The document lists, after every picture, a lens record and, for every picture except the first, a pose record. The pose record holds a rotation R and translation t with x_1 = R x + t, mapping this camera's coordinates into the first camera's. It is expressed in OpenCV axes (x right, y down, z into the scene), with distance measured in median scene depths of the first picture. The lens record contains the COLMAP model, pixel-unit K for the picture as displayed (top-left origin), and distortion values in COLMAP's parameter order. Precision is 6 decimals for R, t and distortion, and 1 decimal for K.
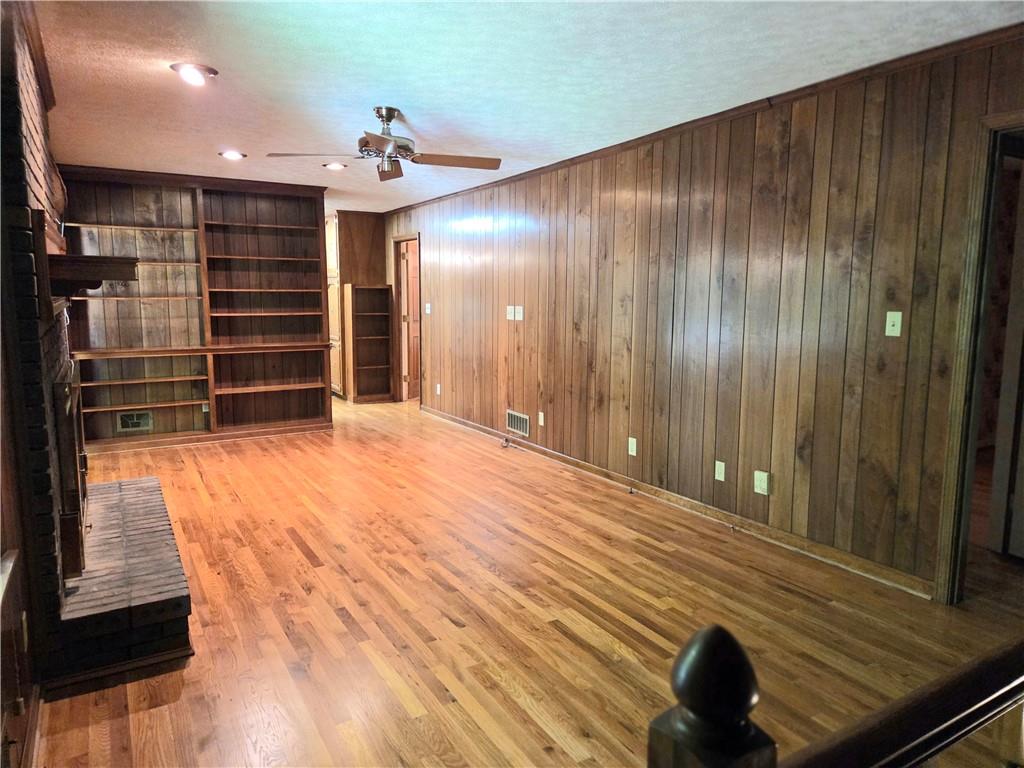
lens RADIAL K [[682.3, 0, 519.6], [0, 682.3, 380.7], [0, 0, 1]] dist [0.046093, -0.035232]
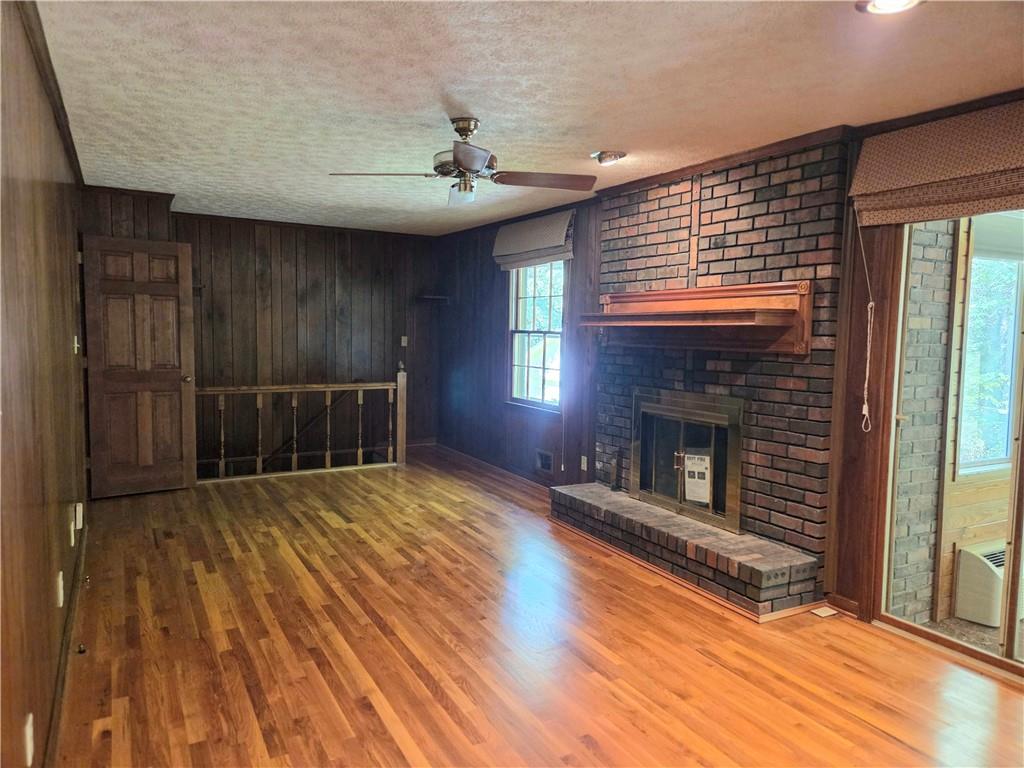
lens RADIAL K [[682.3, 0, 503.4], [0, 682.3, 384.3], [0, 0, 1]] dist [0.046093, -0.035232]
pose [[-0.999049, -0.025714, 0.035200, -0.174418], [-0.017622, 0.976804, 0.213410, -0.158967], [-0.039871, 0.212587, -0.976328, 1.191063]]
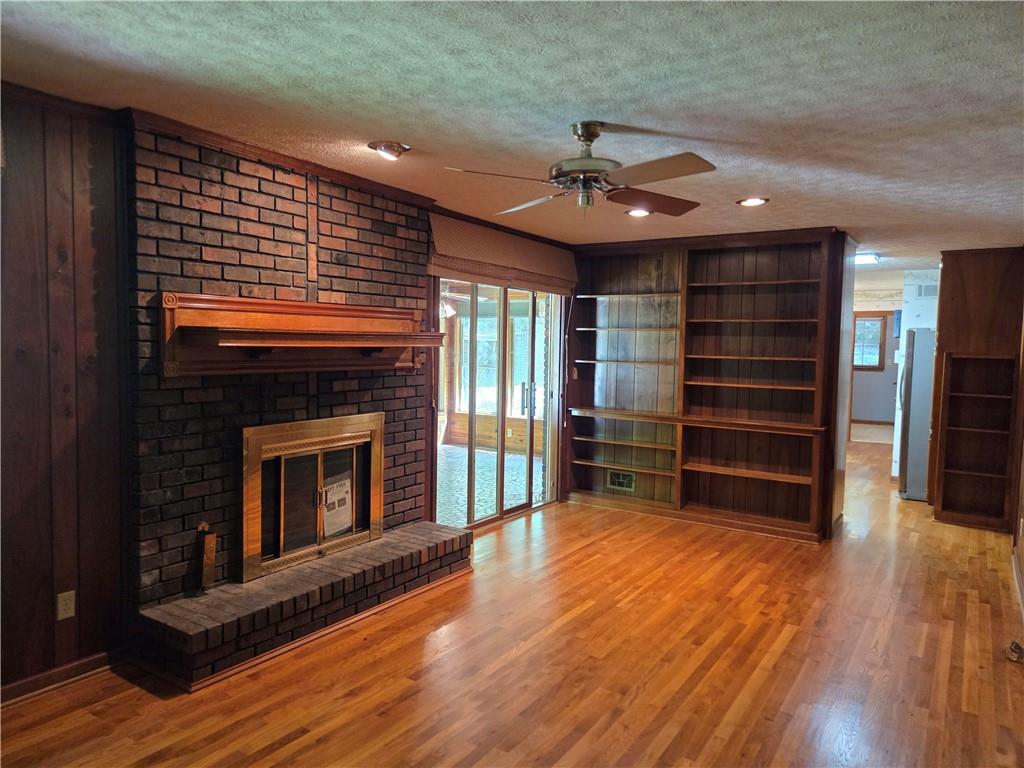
lens RADIAL K [[682.3, 0, 508.3], [0, 682.3, 382.5], [0, 0, 1]] dist [0.046093, -0.035232]
pose [[0.426527, 0.057485, -0.902646, 0.290016], [-0.138612, 0.990344, -0.002428, -0.061907], [0.893791, 0.126154, 0.430376, 0.394709]]
